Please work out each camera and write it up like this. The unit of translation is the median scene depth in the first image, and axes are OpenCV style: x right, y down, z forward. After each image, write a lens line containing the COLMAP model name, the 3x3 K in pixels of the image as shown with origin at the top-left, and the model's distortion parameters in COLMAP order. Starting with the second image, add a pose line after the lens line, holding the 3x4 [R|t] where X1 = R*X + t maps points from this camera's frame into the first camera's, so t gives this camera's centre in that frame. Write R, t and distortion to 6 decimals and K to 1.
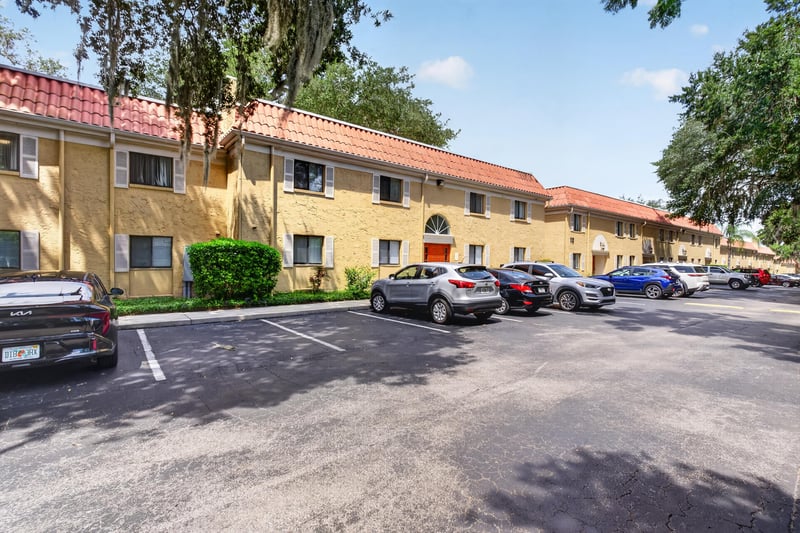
lens RADIAL K [[384.7, 0, 400.0], [0, 384.7, 266.5], [0, 0, 1]] dist [0.000551, -0.000252]
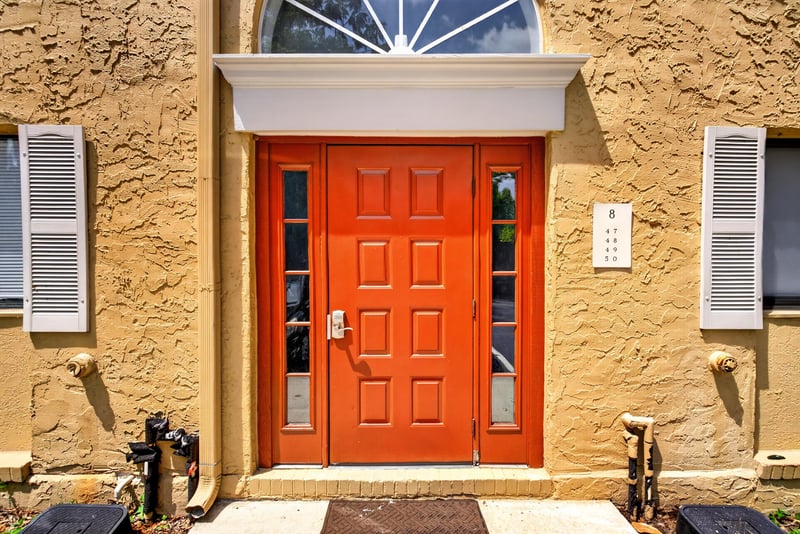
lens RADIAL K [[384.7, 0, 400.0], [0, 384.7, 267.0], [0, 0, 1]] dist [0.000551, -0.000252]
pose [[0.799703, 0.036581, -0.599280, 0.184100], [0.001880, 0.997985, 0.063428, -0.026729], [0.600392, -0.051850, 0.798023, 0.943672]]
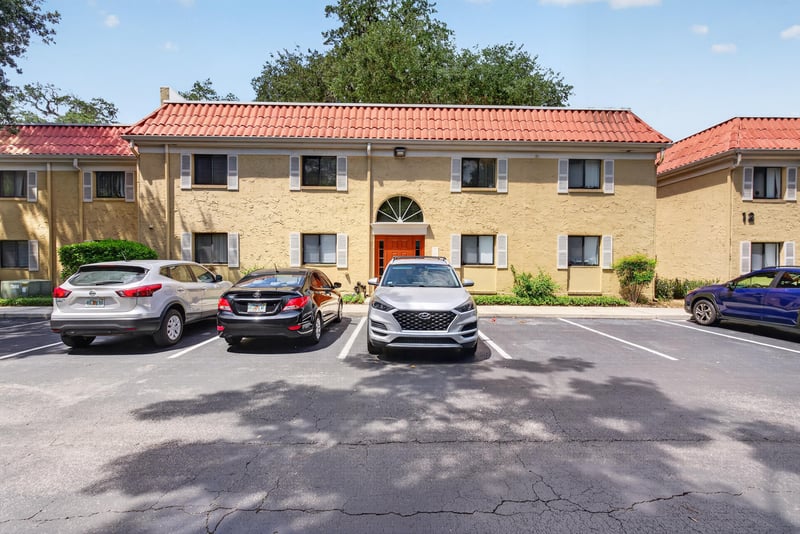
lens RADIAL K [[378.6, 0, 400.0], [0, 378.6, 267.0], [0, 0, 1]] dist [-0.004291, -0.000528]
pose [[0.800066, 0.000524, -0.599912, 0.558093], [-0.001711, 0.999998, -0.001409, 0.001932], [0.599910, 0.002154, 0.800065, 0.446393]]
